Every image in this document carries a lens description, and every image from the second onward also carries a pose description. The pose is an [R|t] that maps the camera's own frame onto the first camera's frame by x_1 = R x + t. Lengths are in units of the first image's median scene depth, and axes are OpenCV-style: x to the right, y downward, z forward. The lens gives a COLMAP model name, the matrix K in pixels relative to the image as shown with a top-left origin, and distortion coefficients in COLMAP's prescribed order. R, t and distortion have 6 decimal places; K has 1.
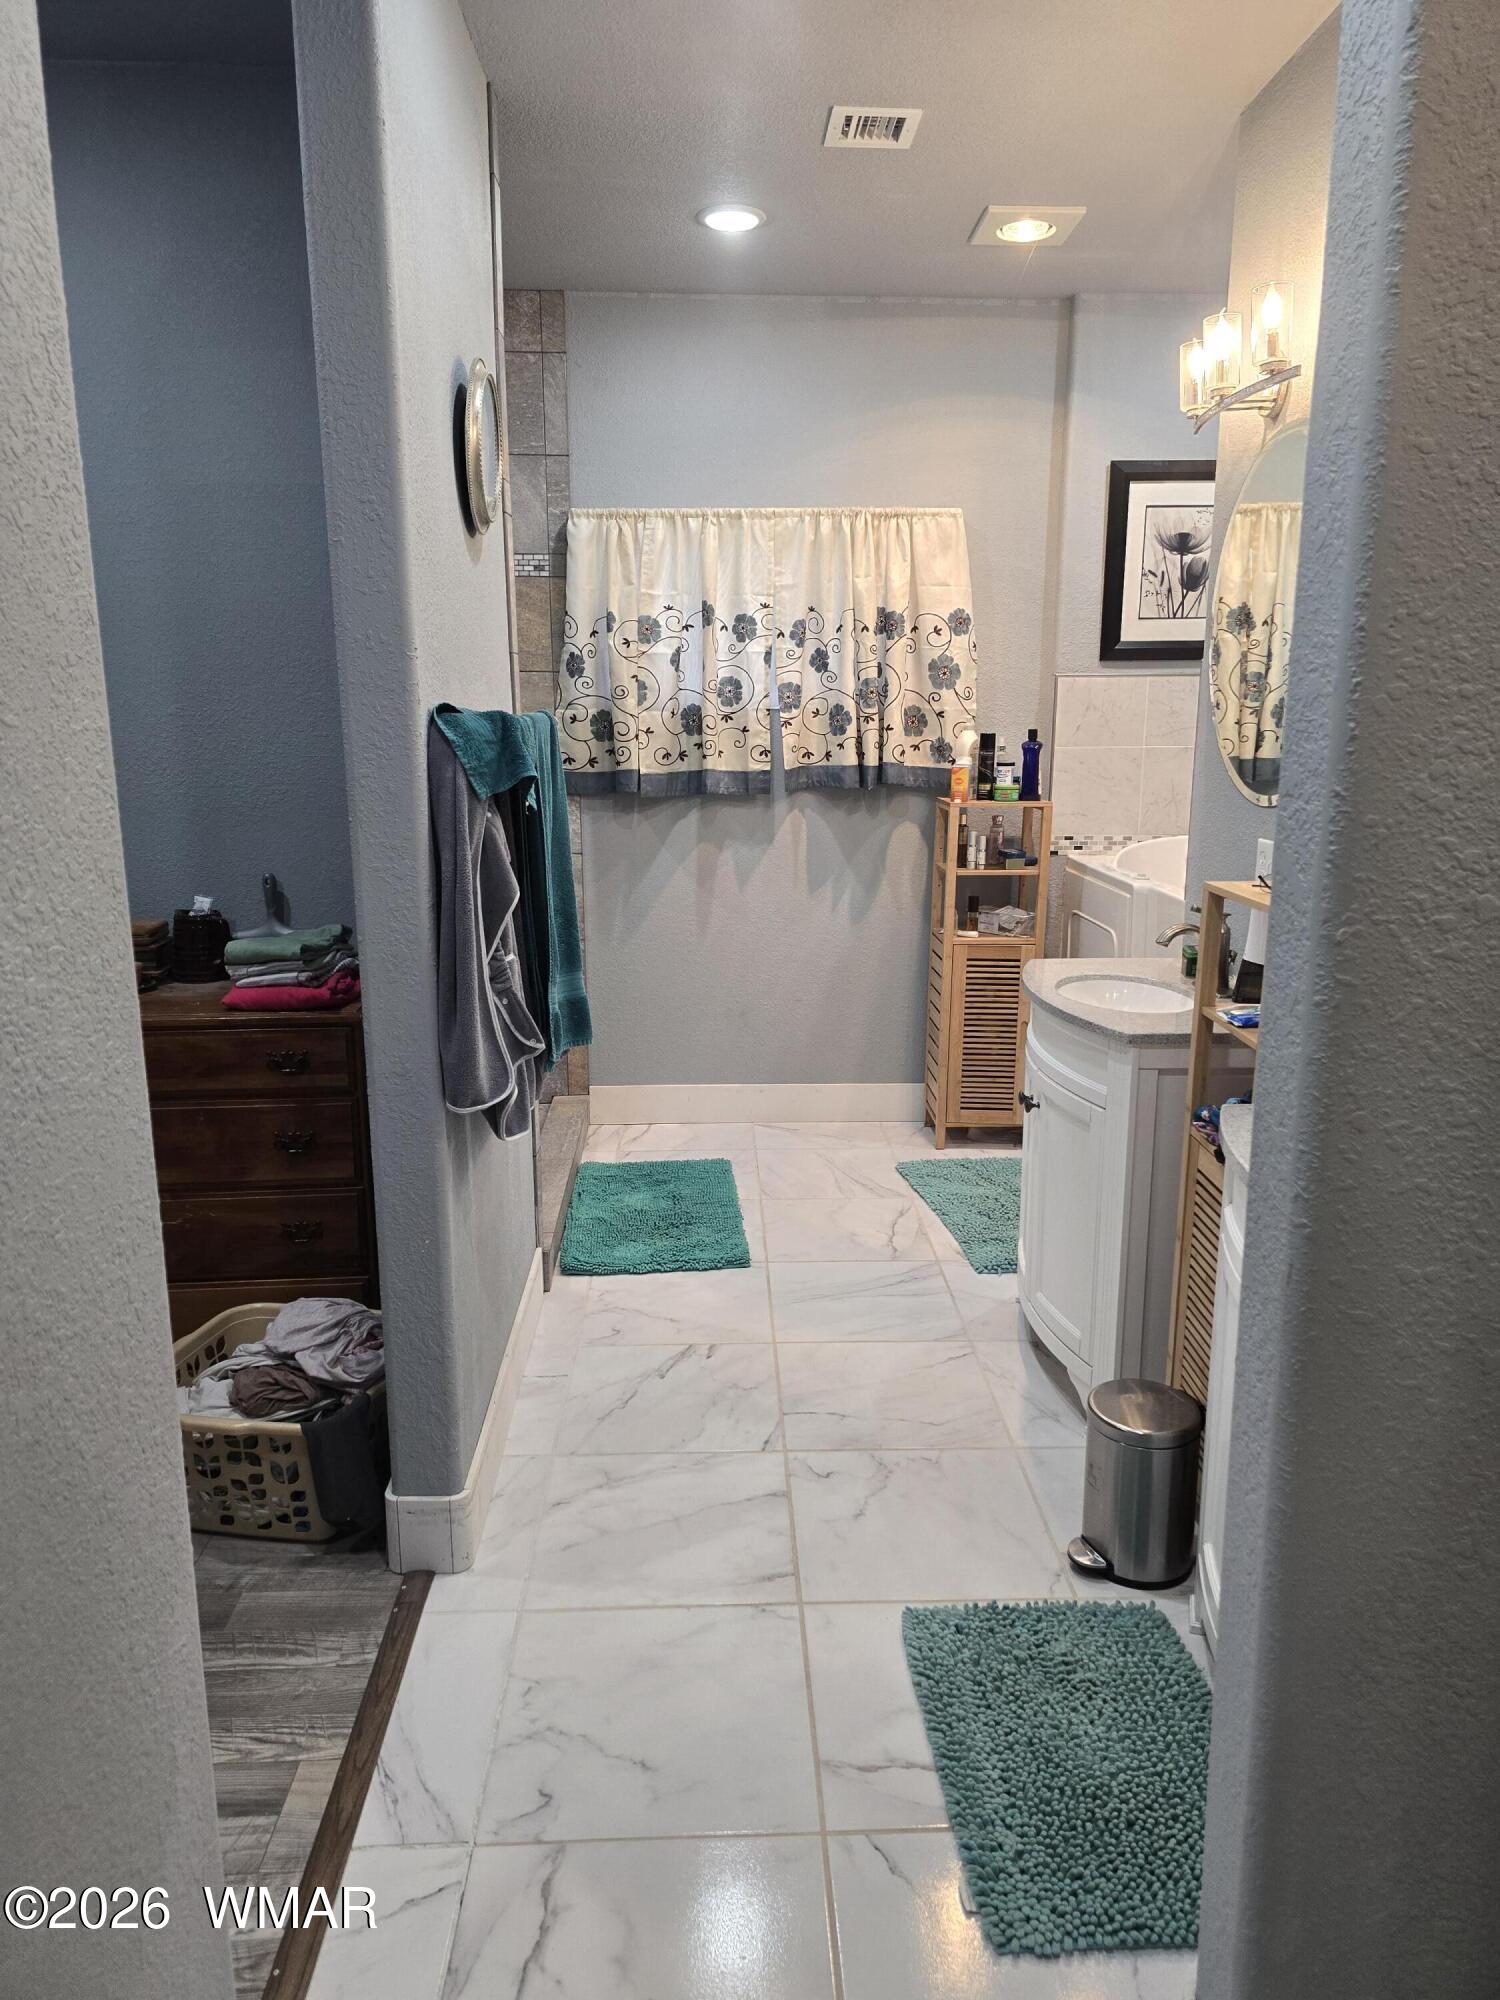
lens RADIAL K [[1342.8, 0, 749.0], [0, 1342.8, 997.7], [0, 0, 1]] dist [0.055675, -0.049188]
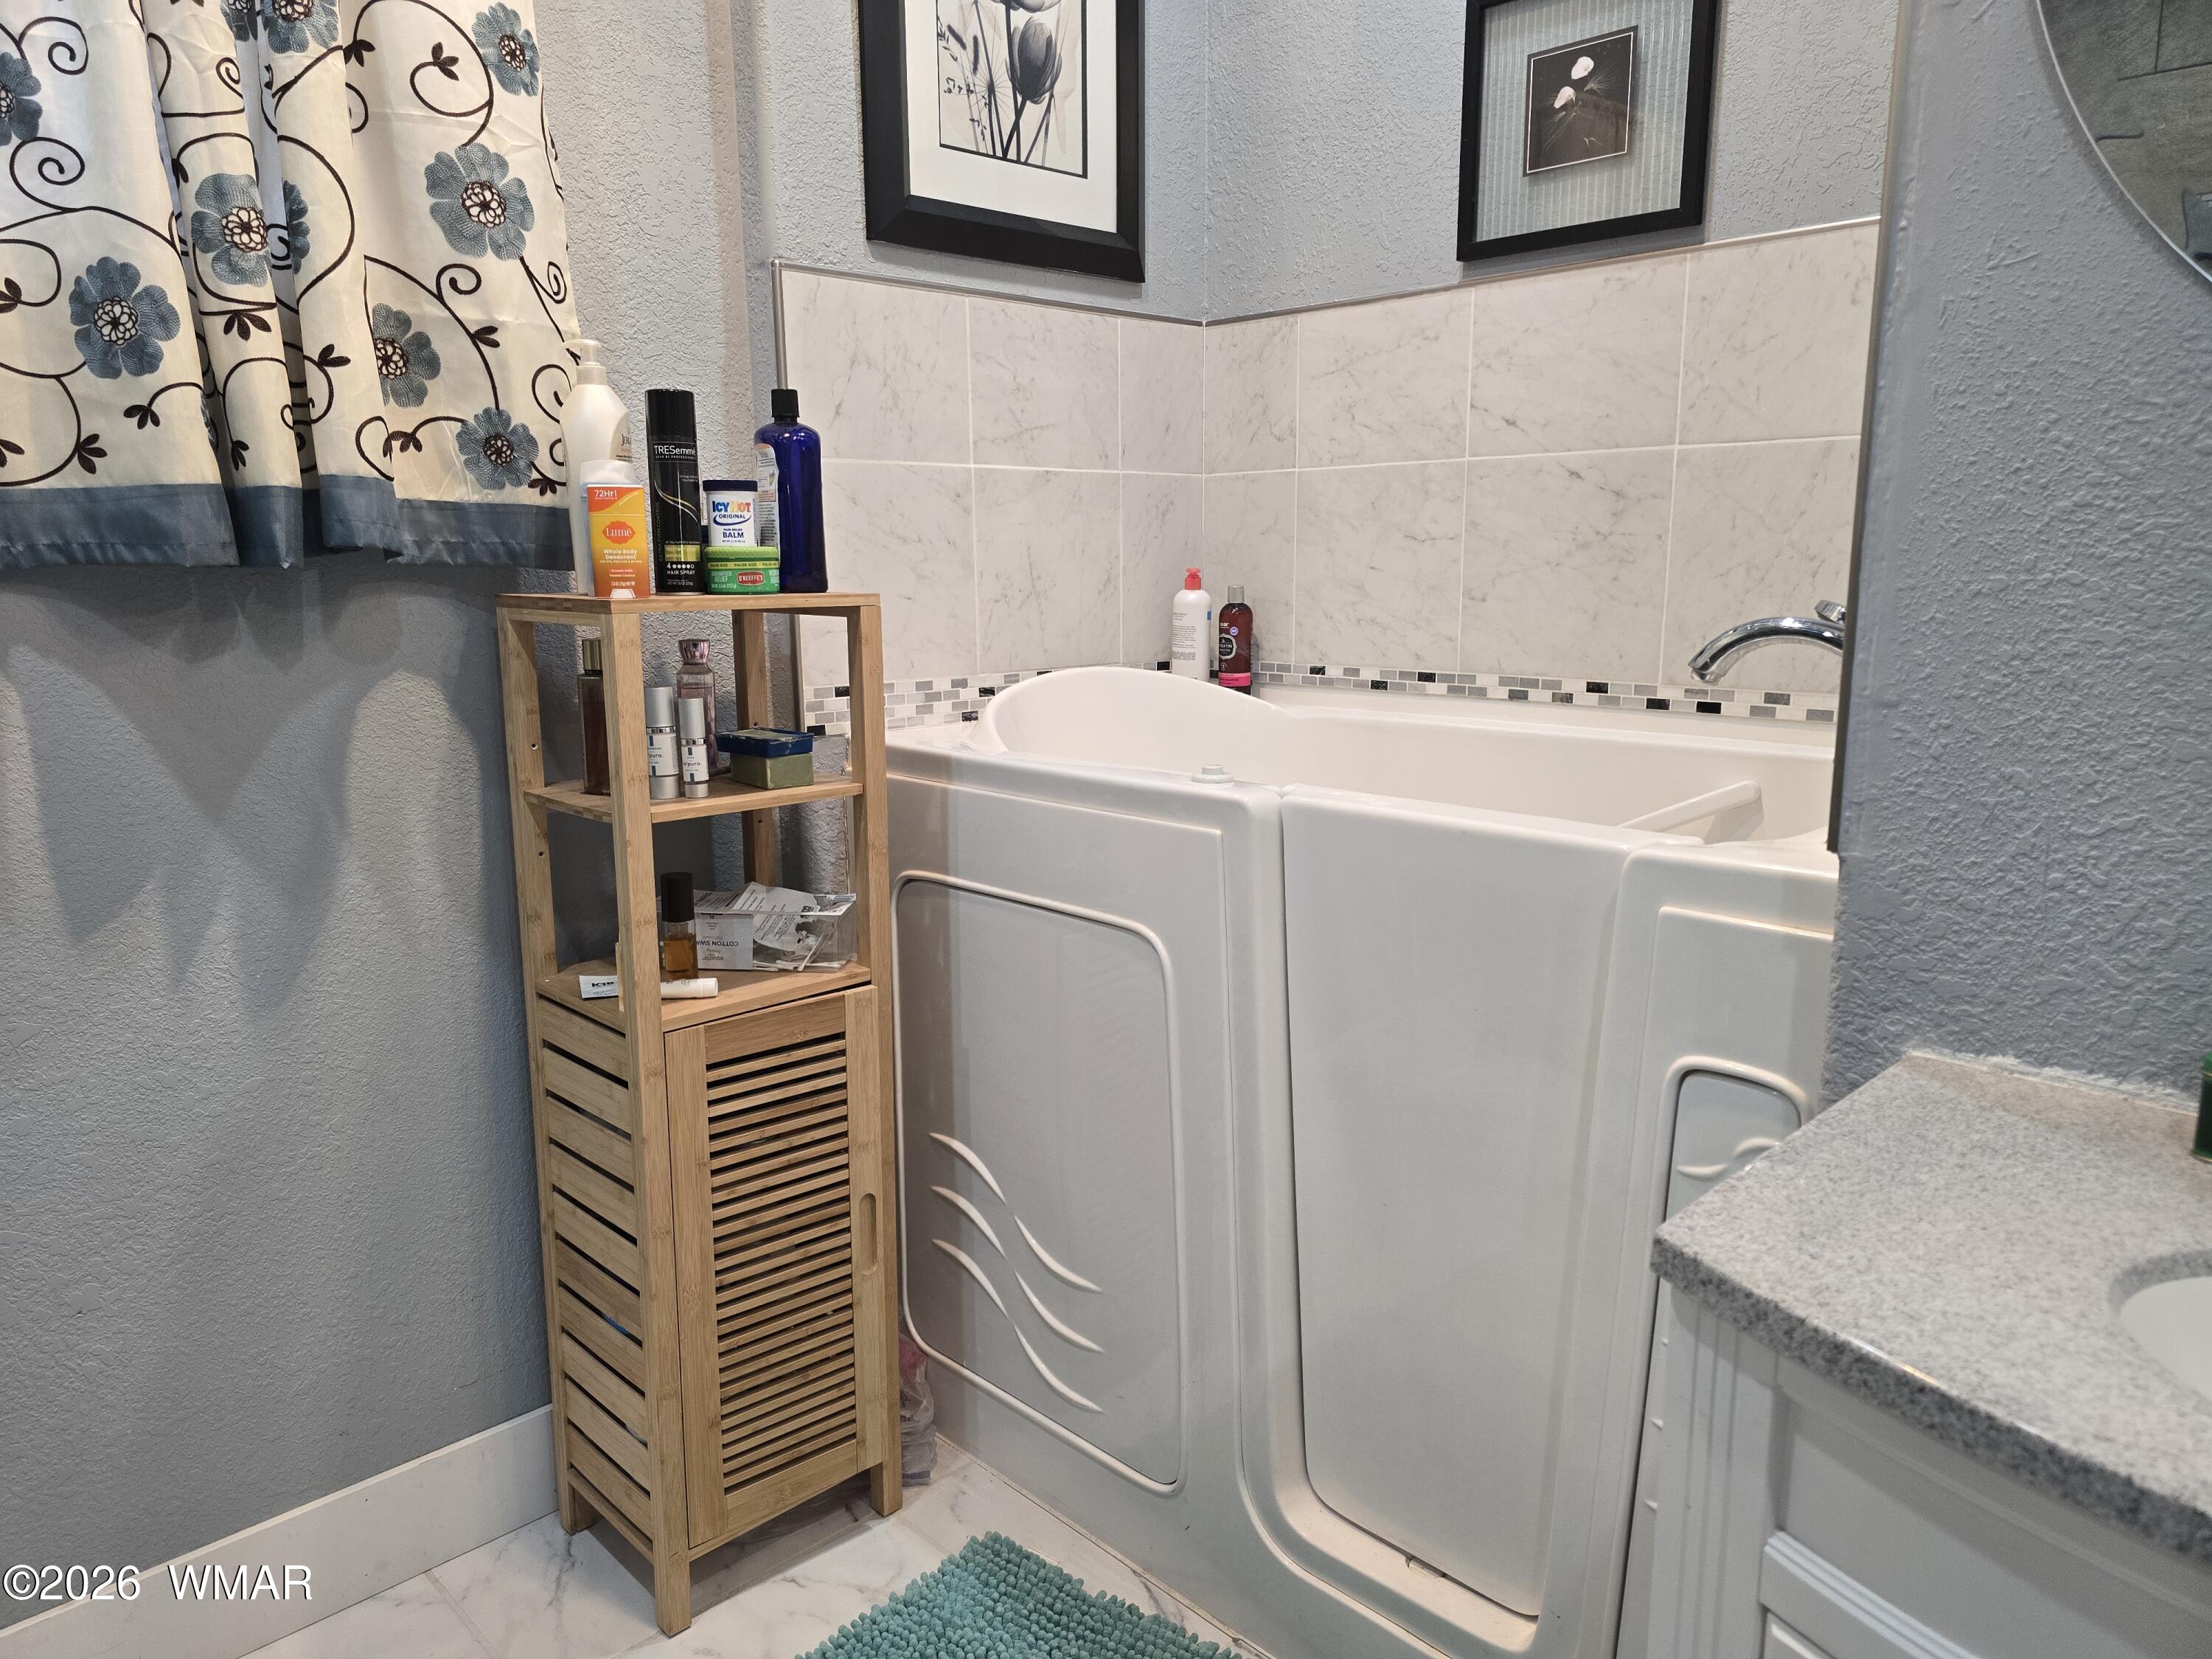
lens RADIAL K [[1485.1, 0, 1093.8], [0, 1485.1, 832.3], [0, 0, 1]] dist [0.055675, -0.049188]
pose [[0.737087, -0.131995, 0.662782, -0.004920], [0.149159, 0.988329, 0.030947, -0.082150], [-0.659131, 0.076050, 0.748173, 0.645110]]
